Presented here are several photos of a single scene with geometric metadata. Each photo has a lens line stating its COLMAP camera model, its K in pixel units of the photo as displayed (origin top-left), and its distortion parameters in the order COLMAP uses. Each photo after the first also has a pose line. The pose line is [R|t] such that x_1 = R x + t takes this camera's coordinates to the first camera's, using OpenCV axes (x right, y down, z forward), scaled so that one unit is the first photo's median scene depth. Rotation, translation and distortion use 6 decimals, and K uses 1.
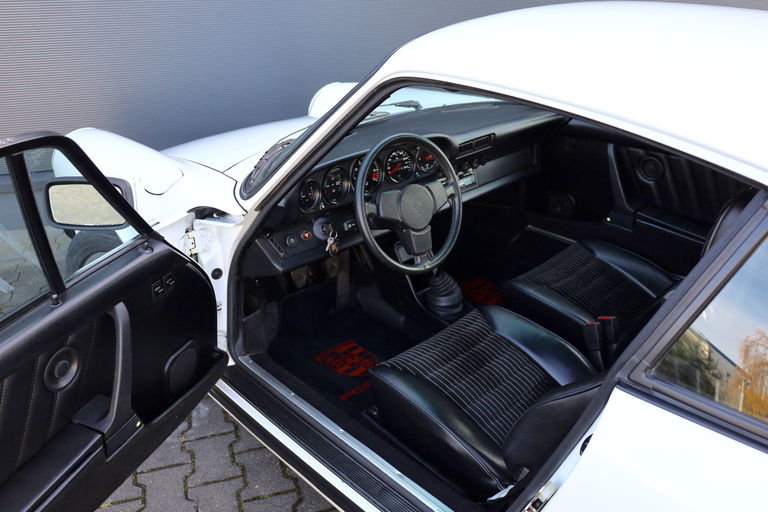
lens RADIAL K [[704.5, 0, 384.0], [0, 704.5, 256.0], [0, 0, 1]] dist [0.002754, 0.000131]
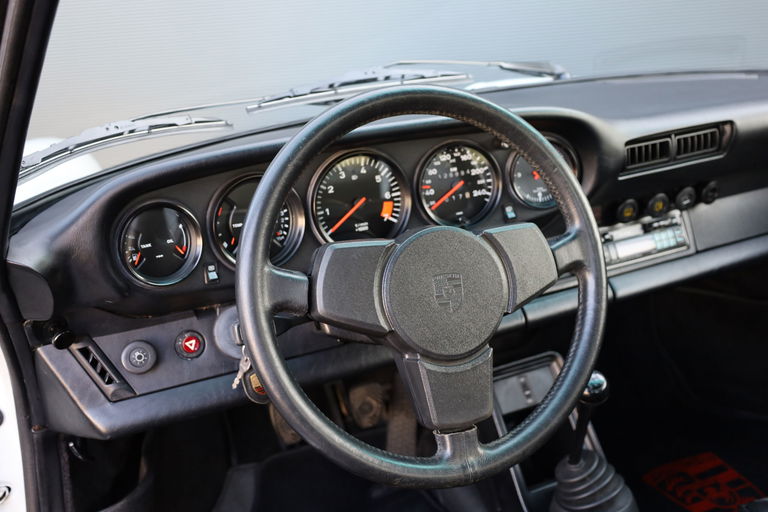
lens RADIAL K [[779.3, 0, 384.0], [0, 779.3, 256.0], [0, 0, 1]] dist [0.003982, 0.011950]
pose [[0.940398, 0.045687, -0.336994, 0.135287], [-0.079728, 0.992936, -0.087871, -0.046663], [0.330599, 0.109501, 0.937397, 0.574241]]
